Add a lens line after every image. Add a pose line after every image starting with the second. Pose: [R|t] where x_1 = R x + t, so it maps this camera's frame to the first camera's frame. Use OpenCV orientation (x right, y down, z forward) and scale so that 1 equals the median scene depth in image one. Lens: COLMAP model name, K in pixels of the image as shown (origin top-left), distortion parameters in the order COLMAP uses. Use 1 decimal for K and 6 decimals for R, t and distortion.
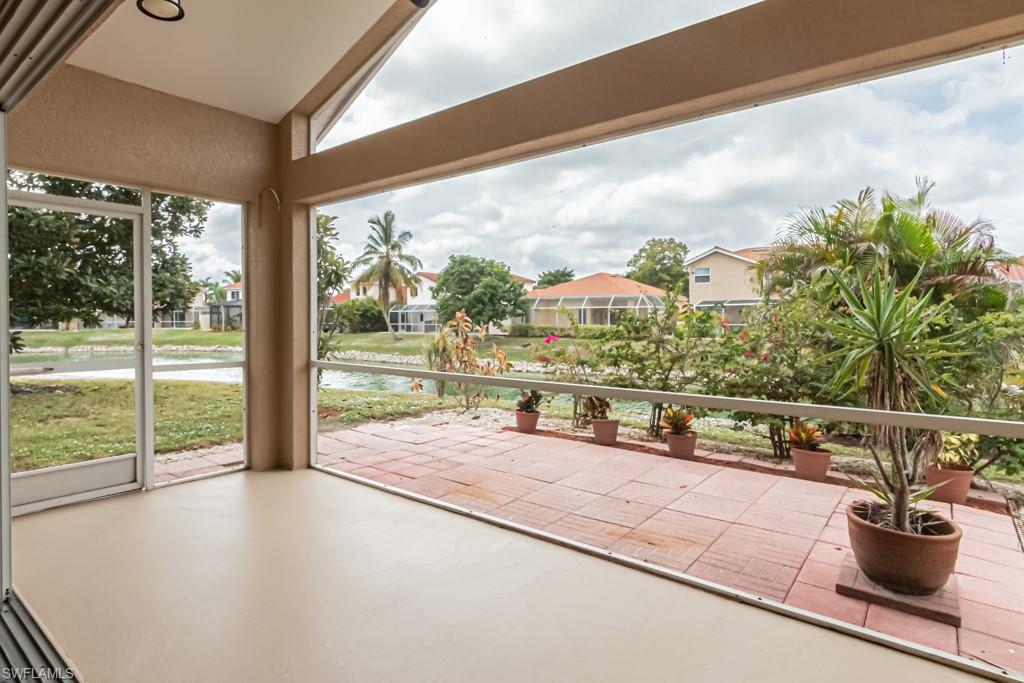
lens RADIAL K [[541.5, 0, 508.9], [0, 541.5, 317.1], [0, 0, 1]] dist [0.000663, -0.000037]
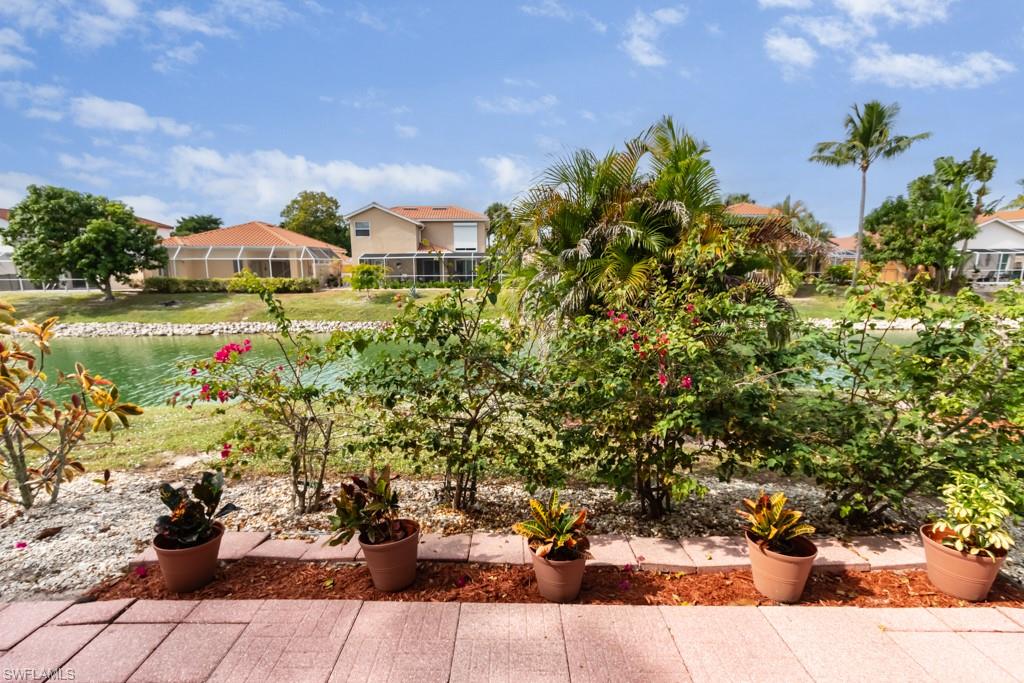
lens RADIAL K [[471.1, 0, 497.9], [0, 471.1, 343.6], [0, 0, 1]] dist [0.001091, -0.000491]
pose [[0.801835, -0.097617, 0.589519, 0.003582], [0.001478, 0.986887, 0.161407, -0.004078], [-0.597544, -0.128550, 0.791464, 0.083497]]
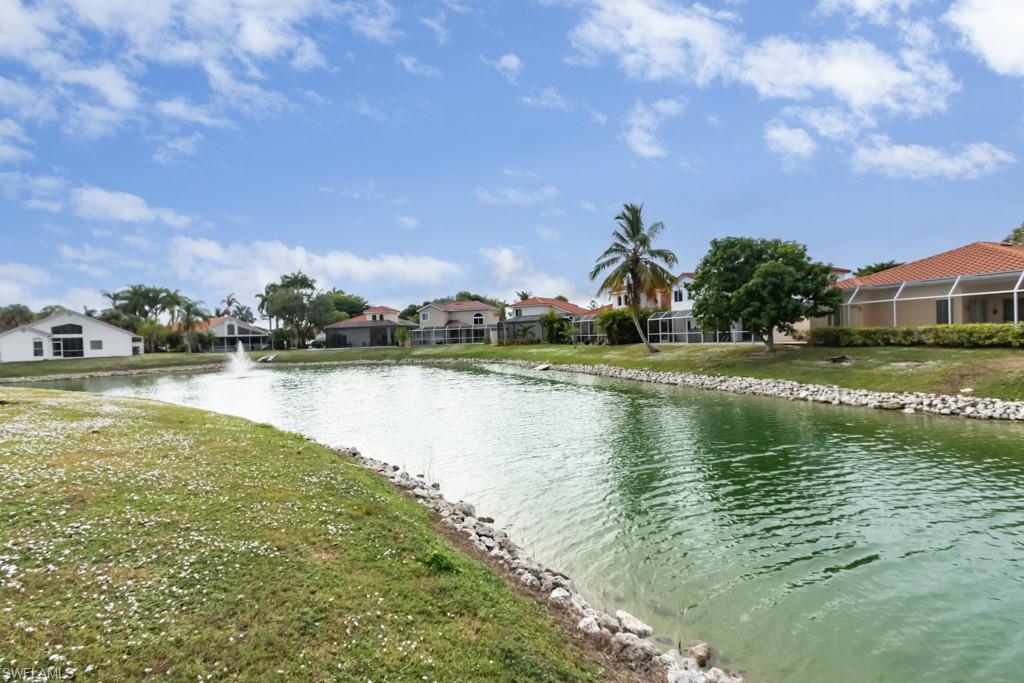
lens RADIAL K [[471.1, 0, 508.2], [0, 471.1, 348.0], [0, 0, 1]] dist [0.001091, -0.000491]
pose [[0.839567, -0.015577, -0.543033, 0.006922], [0.036081, 0.998981, 0.027128, 0.007797], [0.542057, -0.042369, 0.839273, 0.278637]]
